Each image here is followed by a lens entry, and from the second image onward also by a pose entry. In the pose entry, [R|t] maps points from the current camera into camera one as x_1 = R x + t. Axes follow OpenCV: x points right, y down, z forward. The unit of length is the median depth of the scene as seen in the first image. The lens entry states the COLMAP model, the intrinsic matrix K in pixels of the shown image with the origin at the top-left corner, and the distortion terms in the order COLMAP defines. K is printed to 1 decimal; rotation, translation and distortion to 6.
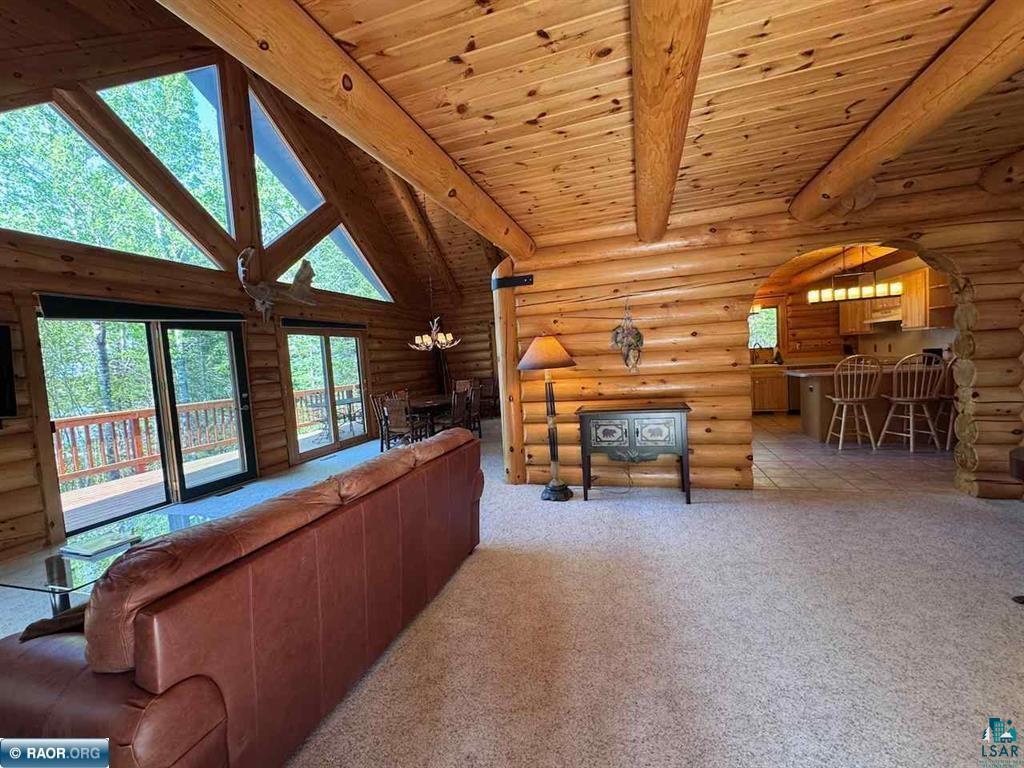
lens RADIAL K [[410.8, 0, 507.5], [0, 410.8, 384.6], [0, 0, 1]] dist [-0.002152, 0.000347]
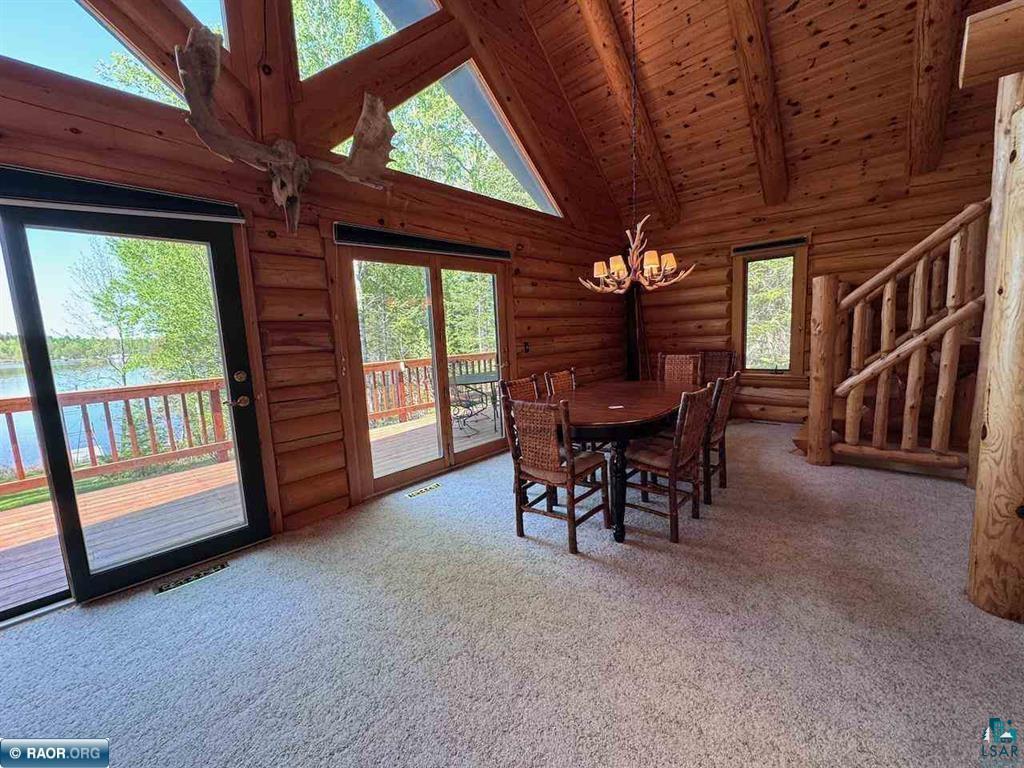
lens RADIAL K [[410.8, 0, 508.5], [0, 410.8, 385.8], [0, 0, 1]] dist [-0.002152, 0.000347]
pose [[0.909374, 0.075677, -0.409038, -0.105444], [-0.037820, 0.994281, 0.099873, -0.017679], [0.414257, -0.075352, 0.907036, 0.500159]]
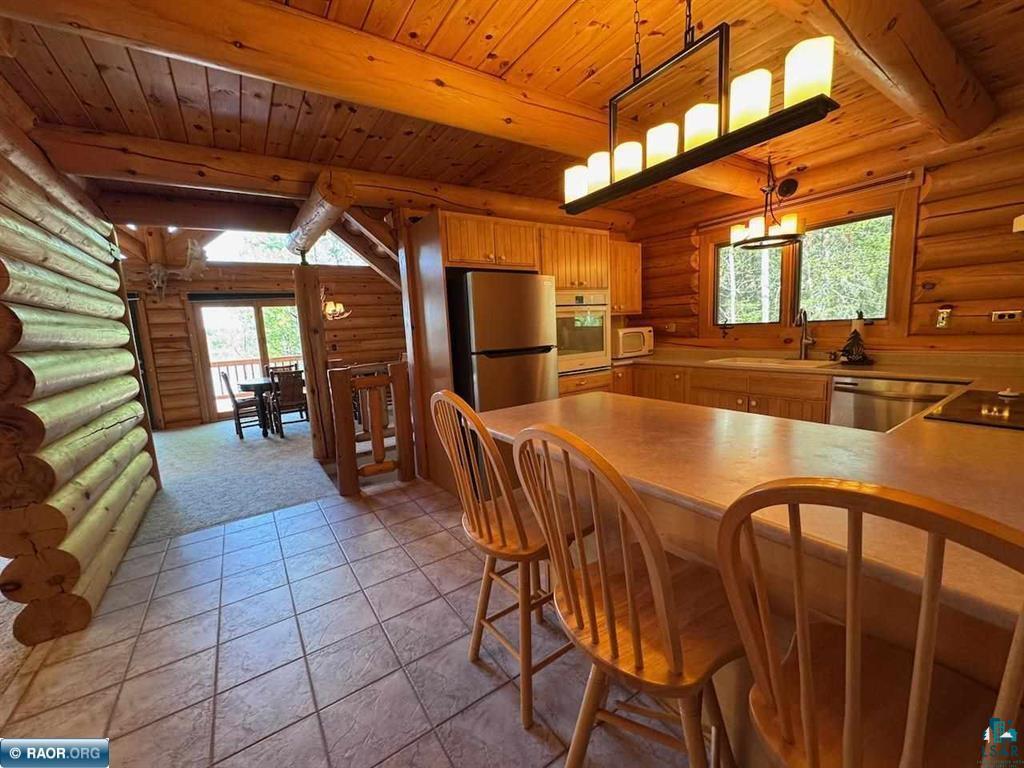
lens RADIAL K [[410.8, 0, 510.4], [0, 410.8, 384.5], [0, 0, 1]] dist [-0.002152, 0.000347]
pose [[0.781358, 0.109118, -0.614469, 0.709455], [-0.036536, 0.990905, 0.129507, -0.075934], [0.623012, -0.078741, 0.778239, 0.536814]]
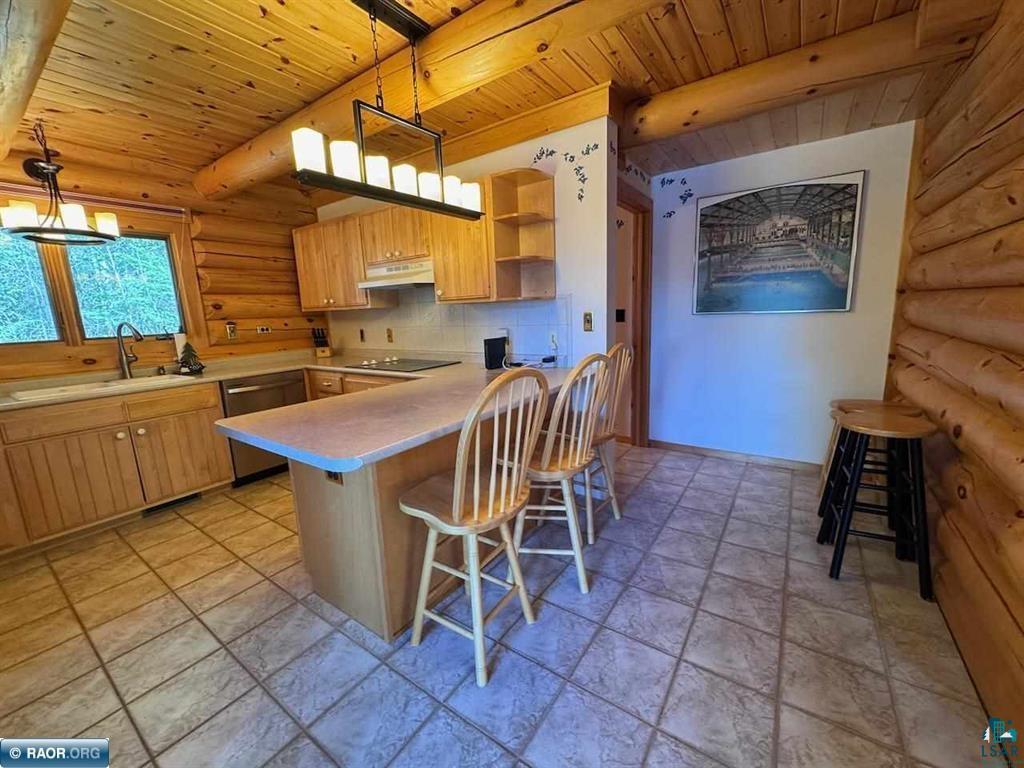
lens RADIAL K [[410.8, 0, 512.5], [0, 410.8, 384.0], [0, 0, 1]] dist [-0.002152, 0.000347]
pose [[0.300408, -0.120166, 0.946211, 0.390366], [0.083579, 0.991533, 0.099386, -0.059105], [-0.950142, 0.049227, 0.307908, 0.608101]]
